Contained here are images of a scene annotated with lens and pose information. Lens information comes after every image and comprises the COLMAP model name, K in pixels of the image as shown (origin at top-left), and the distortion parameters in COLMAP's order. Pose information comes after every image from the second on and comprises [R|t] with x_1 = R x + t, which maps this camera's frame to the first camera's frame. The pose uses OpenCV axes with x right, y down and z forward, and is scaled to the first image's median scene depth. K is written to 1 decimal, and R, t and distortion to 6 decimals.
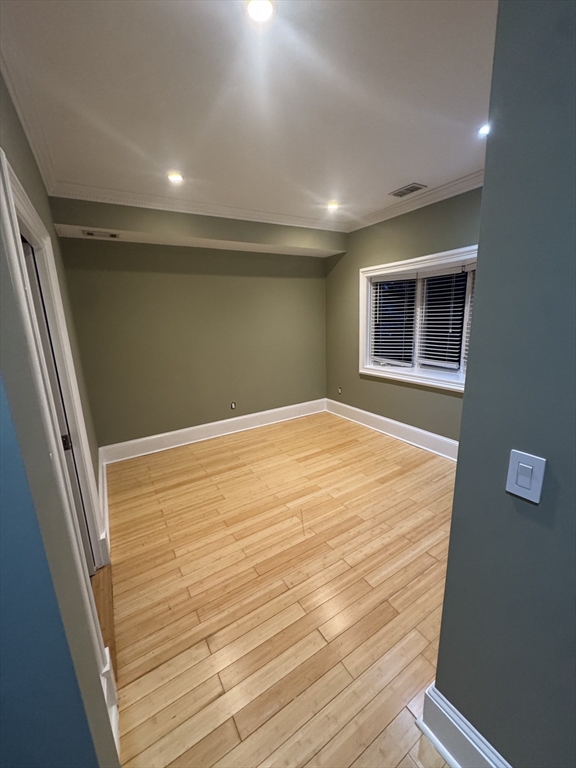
lens RADIAL K [[304.8, 0, 289.6], [0, 304.8, 380.2], [0, 0, 1]] dist [-0.003800, 0.000170]
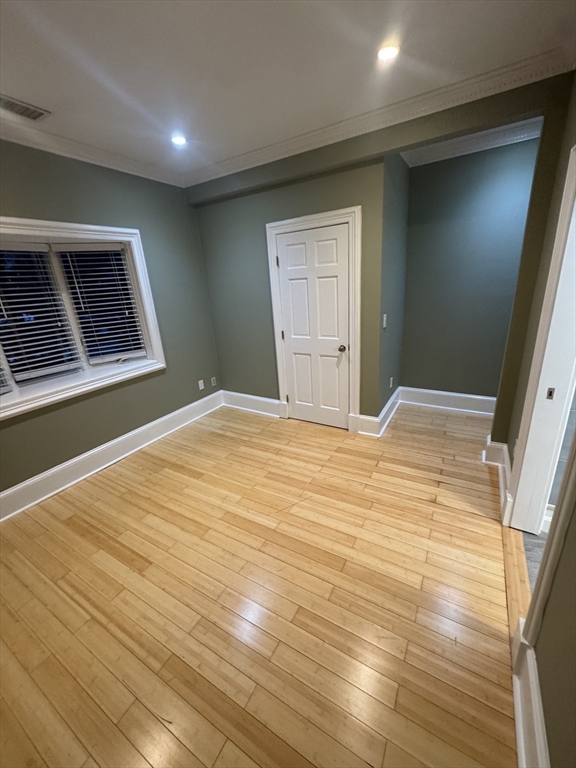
lens RADIAL K [[304.8, 0, 288.6], [0, 304.8, 385.6], [0, 0, 1]] dist [-0.003800, 0.000170]
pose [[-0.458255, -0.224635, 0.859966, -0.588278], [0.264960, 0.889020, 0.373415, -0.193757], [-0.848409, 0.398976, -0.347879, 1.029778]]
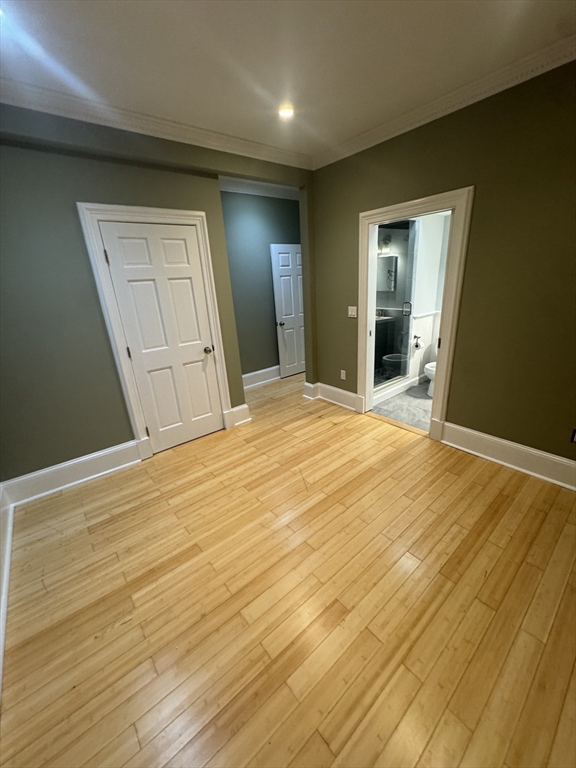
lens RADIAL K [[304.8, 0, 288.5], [0, 304.8, 386.0], [0, 0, 1]] dist [-0.003800, 0.000170]
pose [[-0.986952, 0.132775, -0.091088, 0.123329], [0.065552, 0.848031, 0.525877, -0.298969], [0.147068, 0.513044, -0.845669, 1.463146]]
